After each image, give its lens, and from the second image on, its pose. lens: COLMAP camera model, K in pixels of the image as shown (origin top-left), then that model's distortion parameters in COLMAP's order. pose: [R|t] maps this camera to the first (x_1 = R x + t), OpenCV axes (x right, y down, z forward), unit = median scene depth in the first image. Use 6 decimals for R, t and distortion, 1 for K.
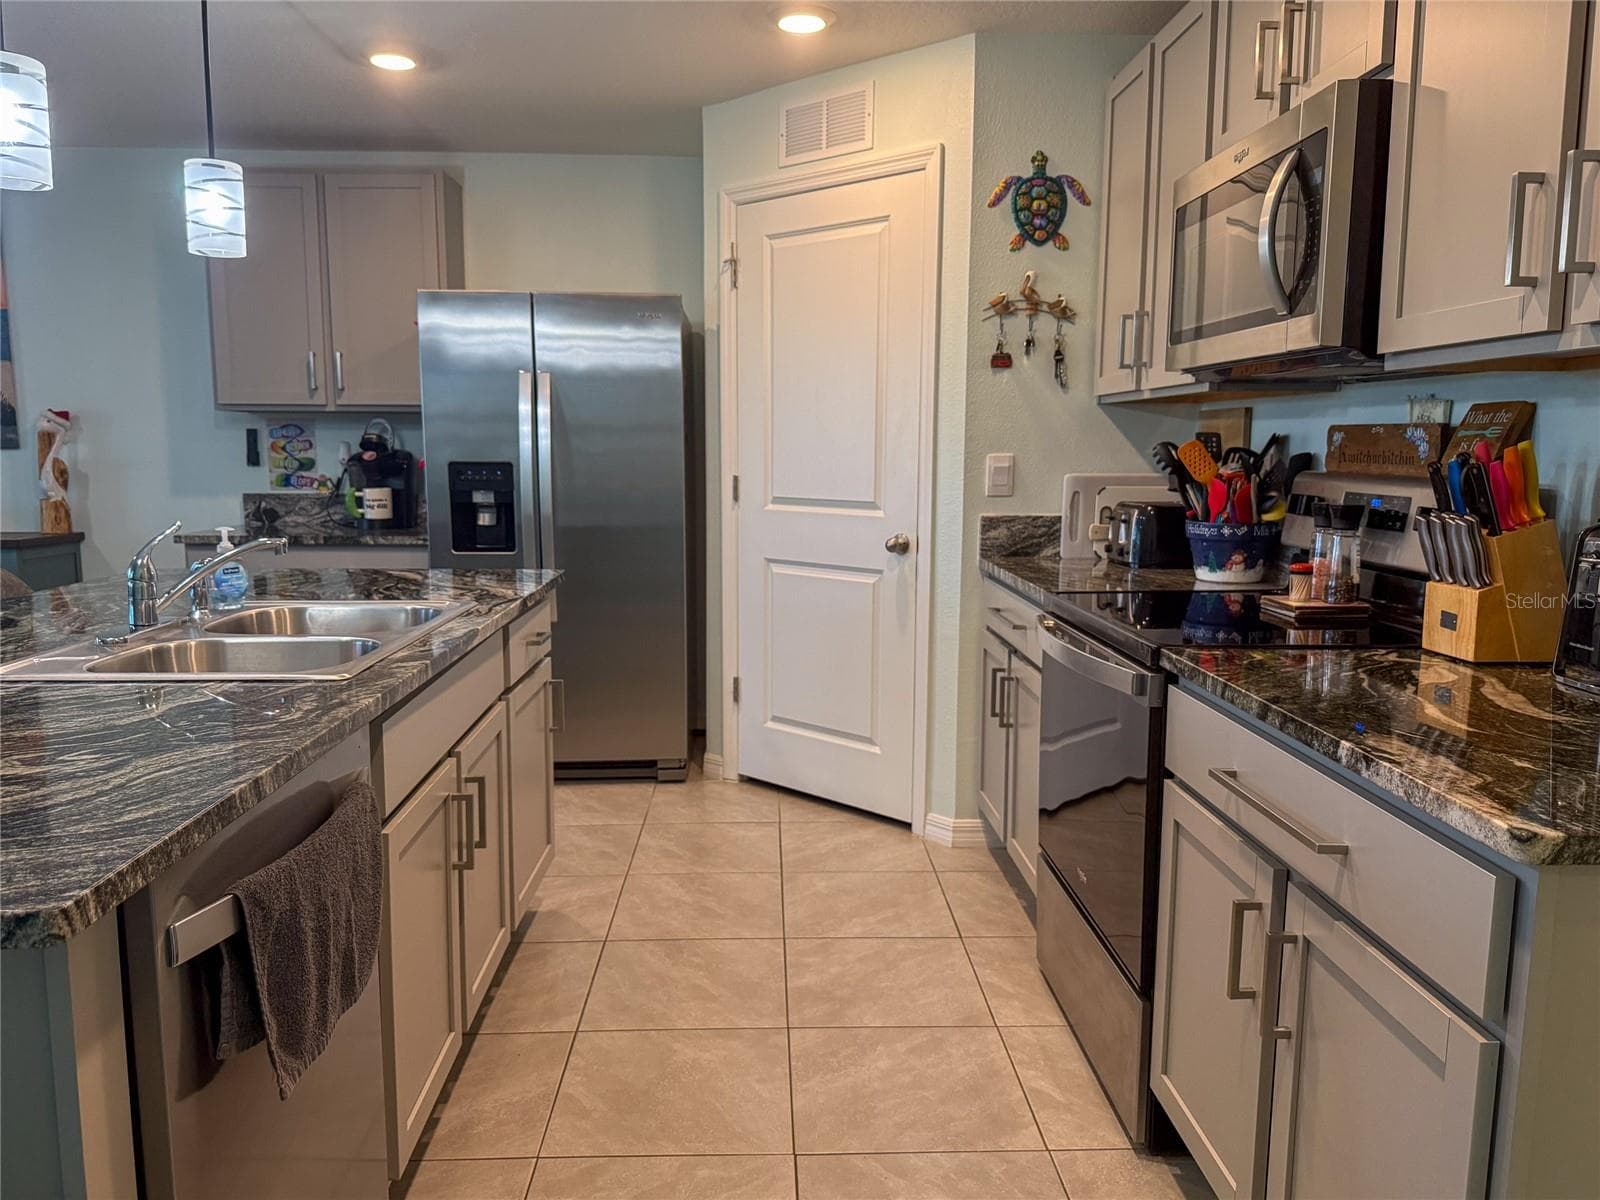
lens RADIAL K [[1157.5, 0, 796.3], [0, 1157.5, 599.7], [0, 0, 1]] dist [0.066999, -0.063216]
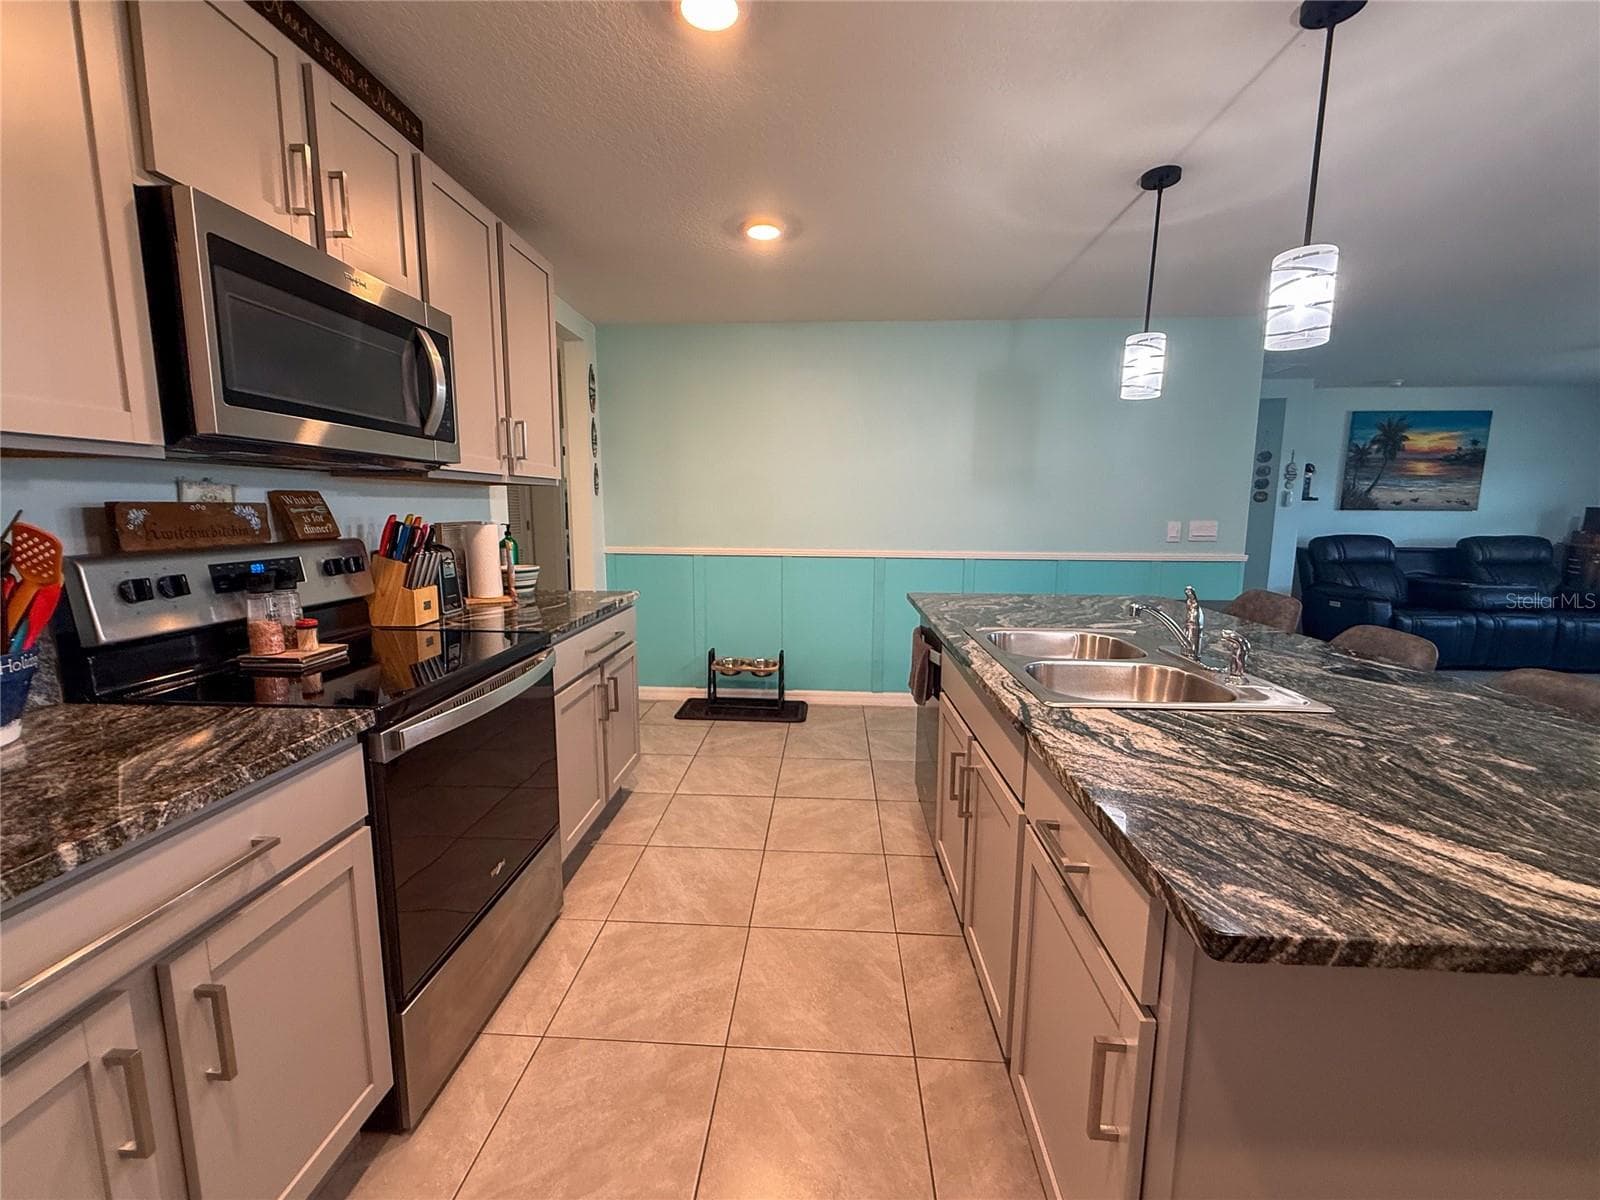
lens RADIAL K [[660.0, 0, 800.2], [0, 660.0, 592.7], [0, 0, 1]] dist [-0.003531, 0.002103]
pose [[-0.996549, -0.020743, 0.080377, -0.073275], [0.001043, 0.965071, 0.261985, -0.134156], [-0.083004, 0.261164, -0.961719, 0.918881]]
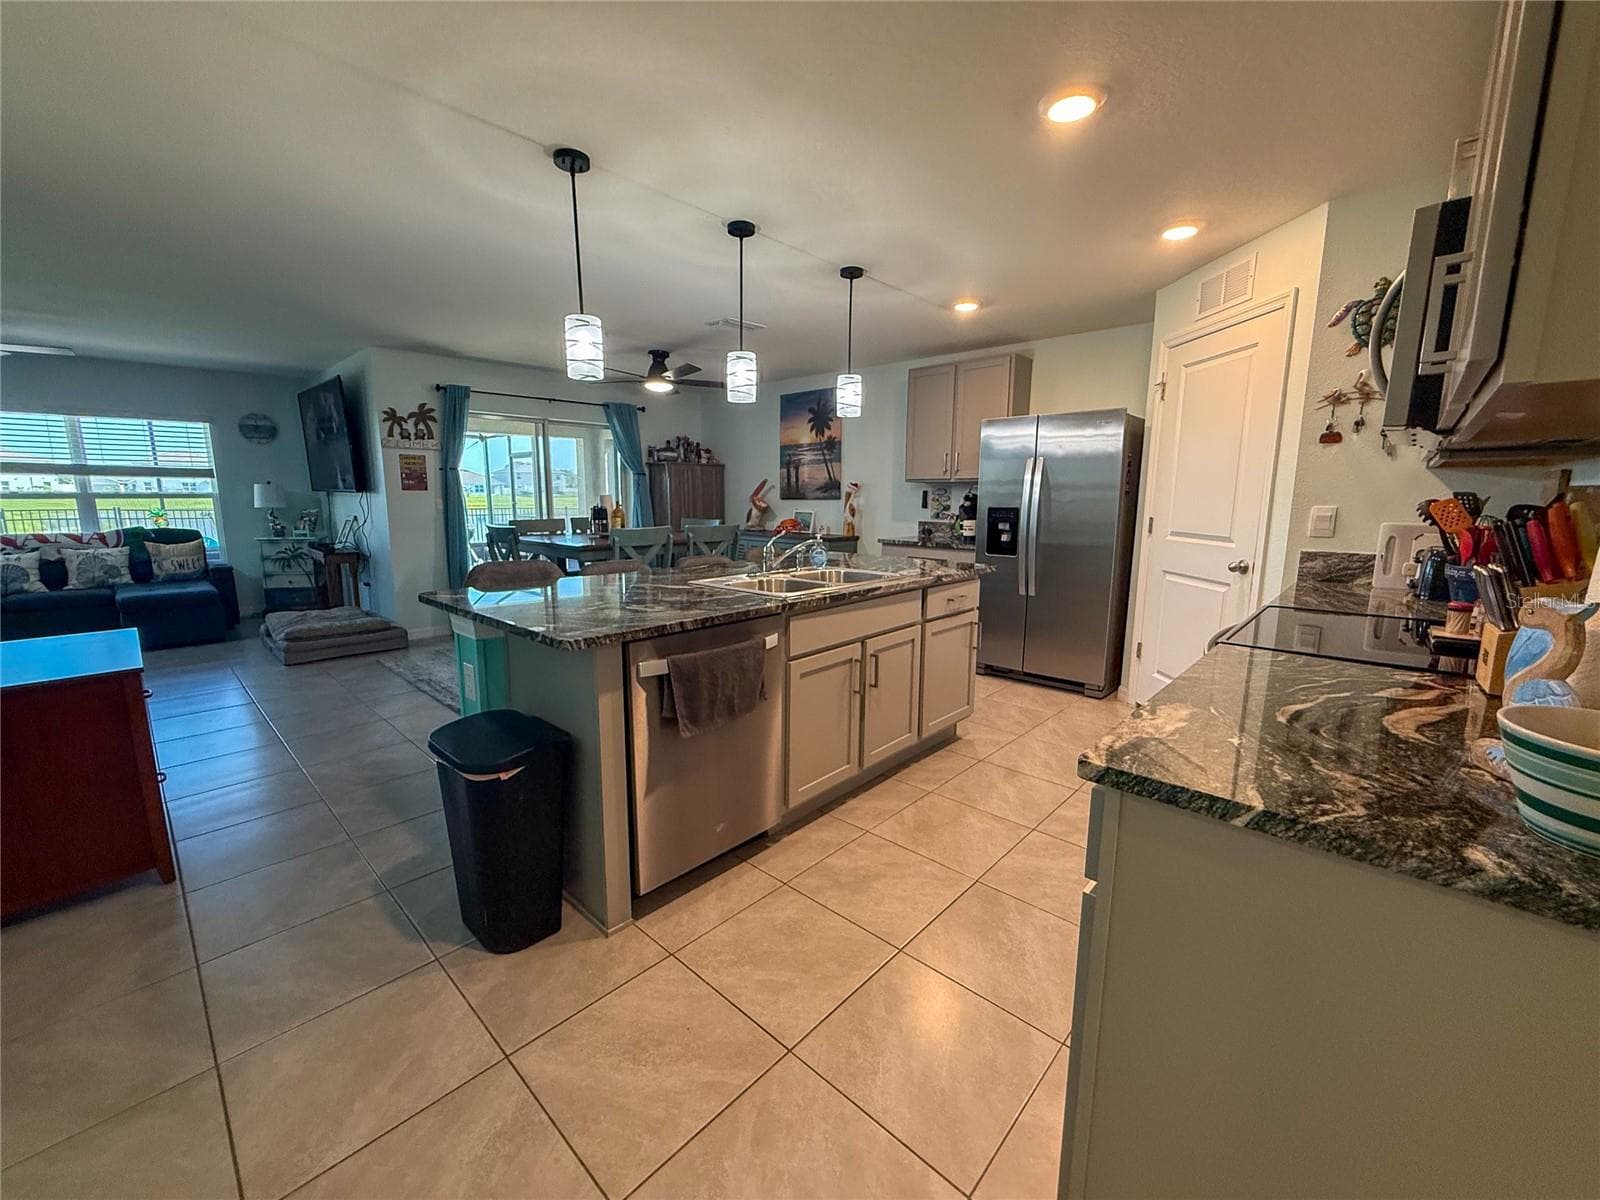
lens RADIAL K [[647.8, 0, 796.7], [0, 647.8, 592.8], [0, 0, 1]] dist [-0.000547, 0.000814]
pose [[0.707612, 0.105464, -0.698686, 0.240313], [-0.093188, 0.994091, 0.055676, -0.007749], [0.700429, 0.025712, 0.713259, 0.020287]]
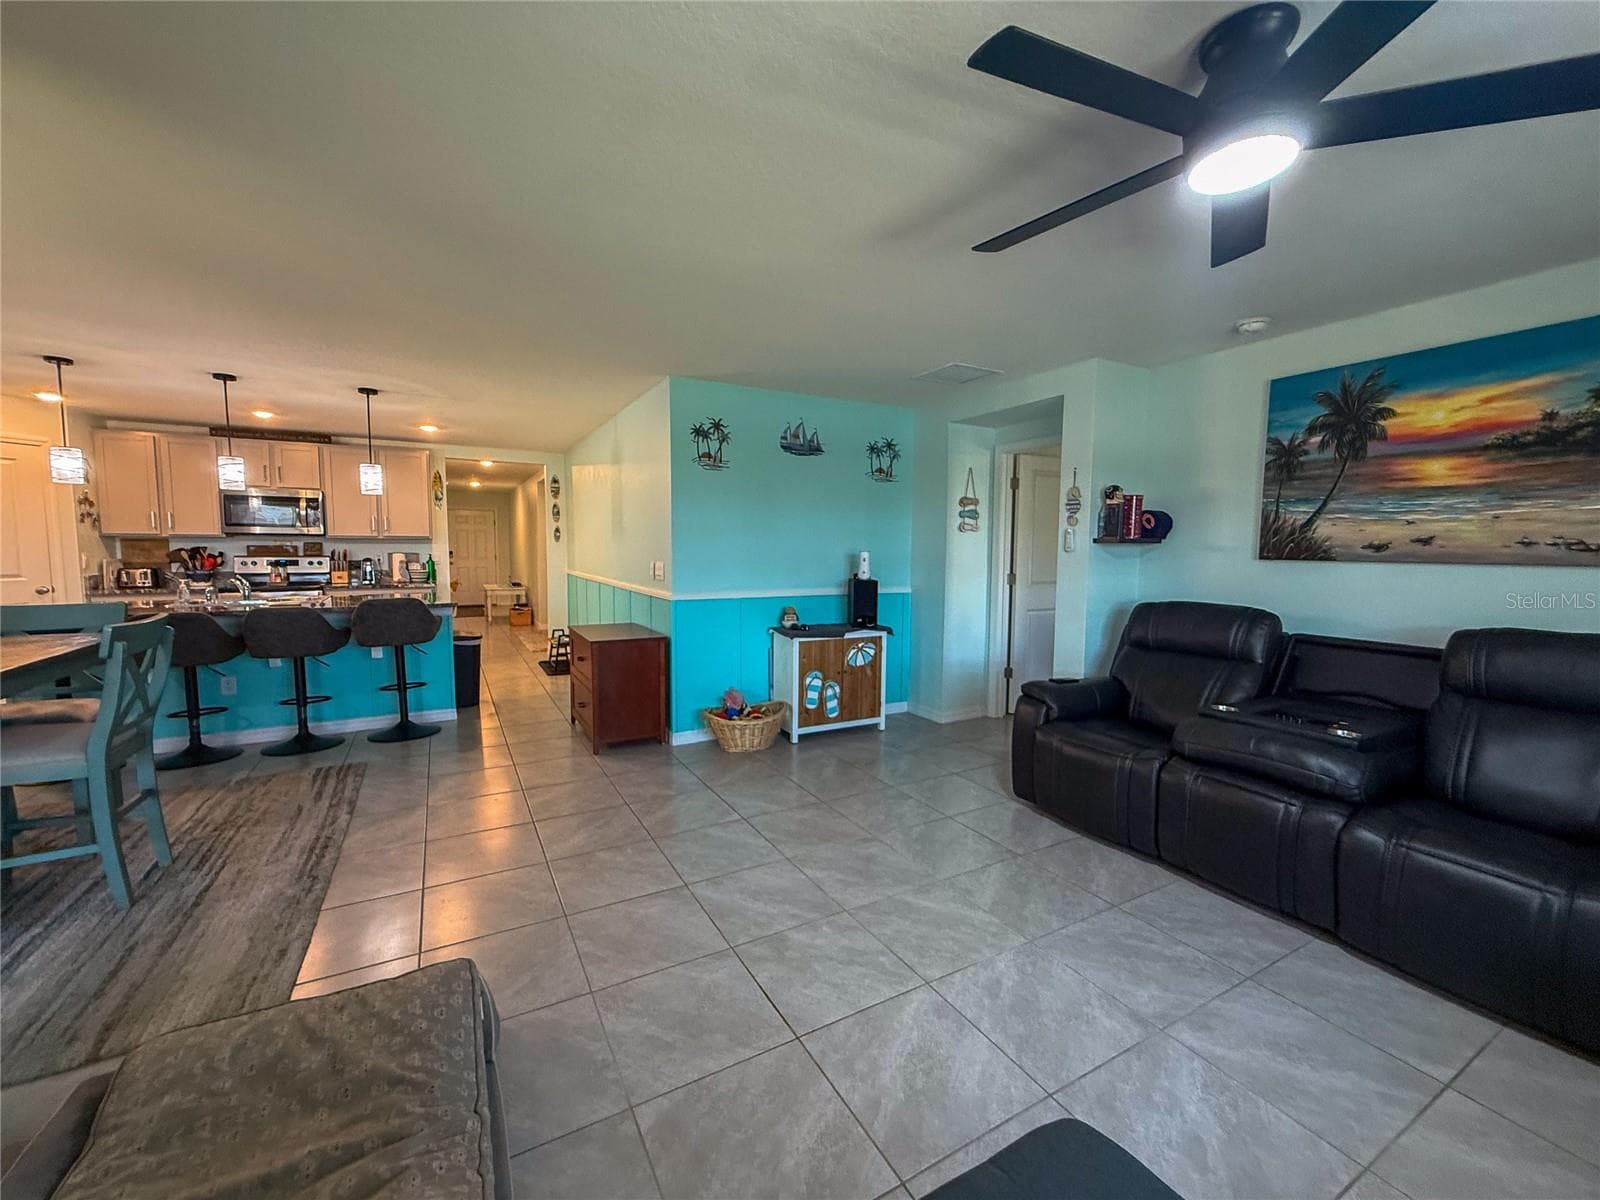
lens RADIAL K [[660.0, 0, 801.8], [0, 660.0, 600.7], [0, 0, 1]] dist [-0.003531, 0.002103]
pose [[-0.456514, -0.083631, 0.885777, -1.717374], [0.109046, 0.982807, 0.148993, -0.052589], [-0.883009, 0.164608, -0.439545, 0.168915]]
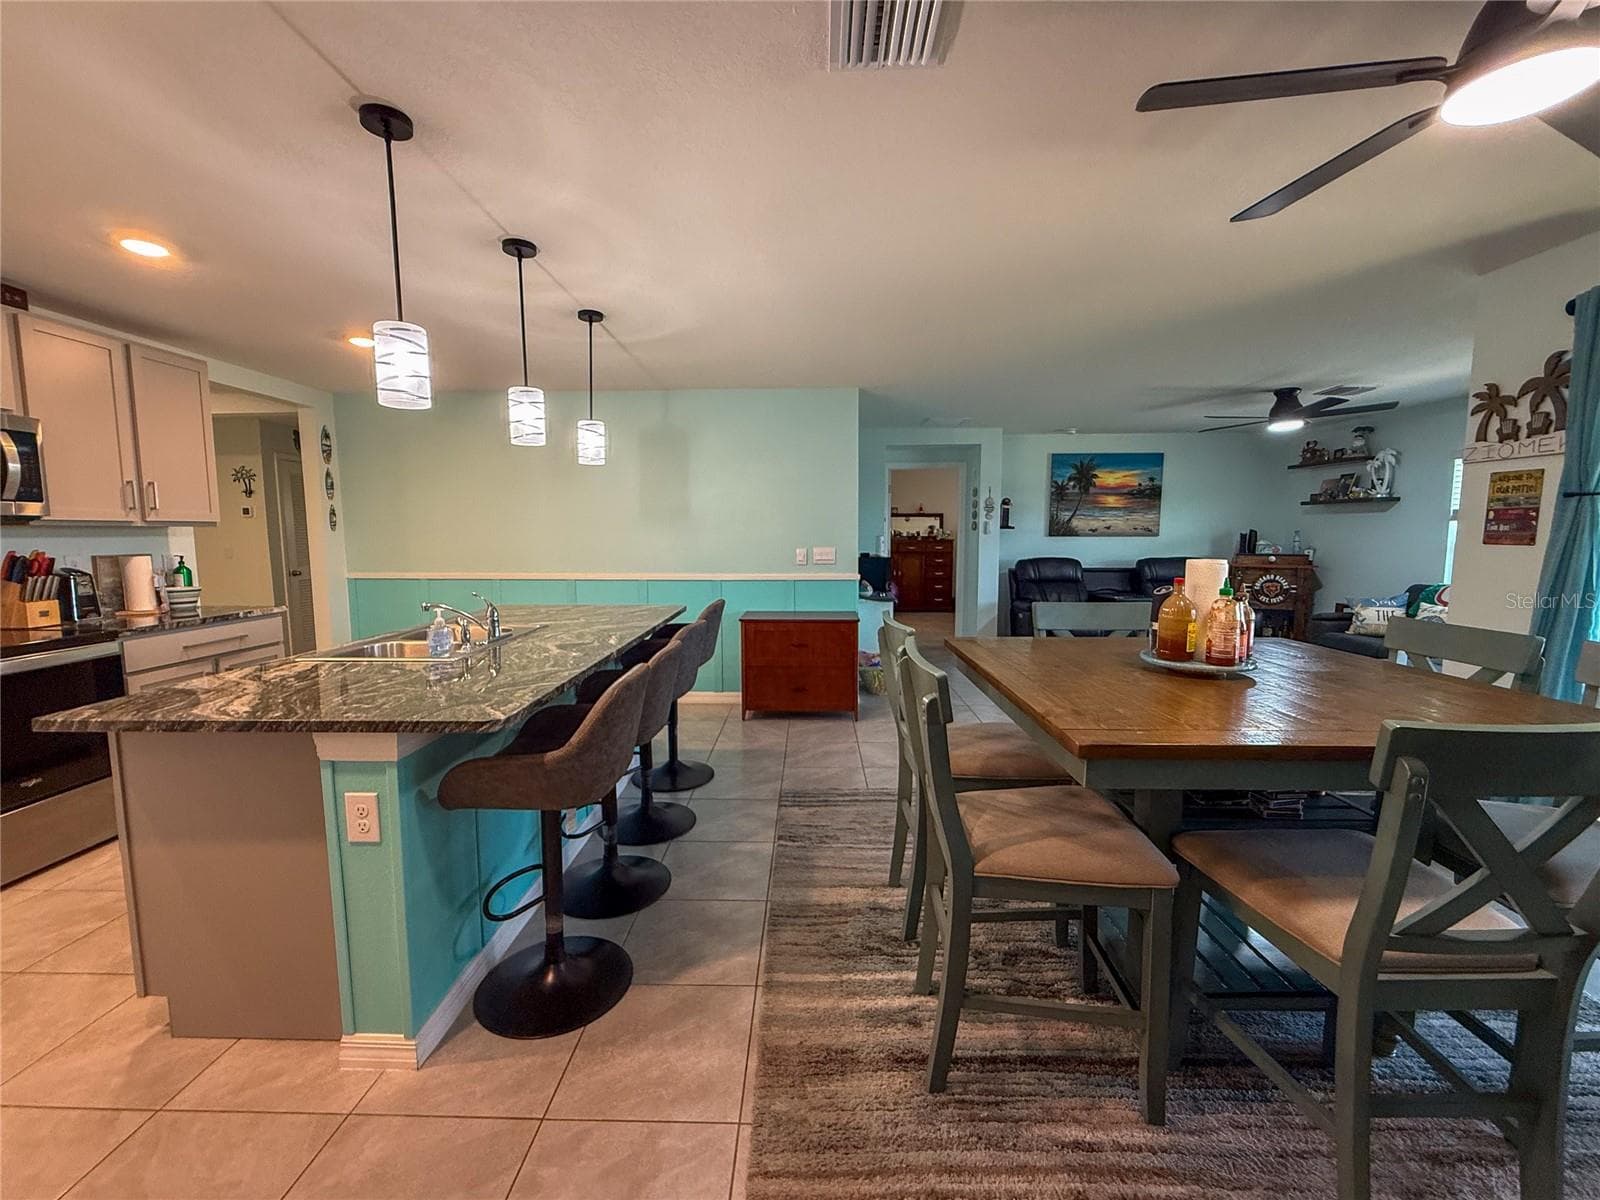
lens RADIAL K [[660.0, 0, 795.4], [0, 660.0, 592.5], [0, 0, 1]] dist [-0.003531, 0.002103]
pose [[-0.998824, -0.008097, 0.047797, -0.607890], [0.002831, 0.974530, 0.224241, -0.174671], [-0.048395, 0.224112, -0.973361, 1.116466]]
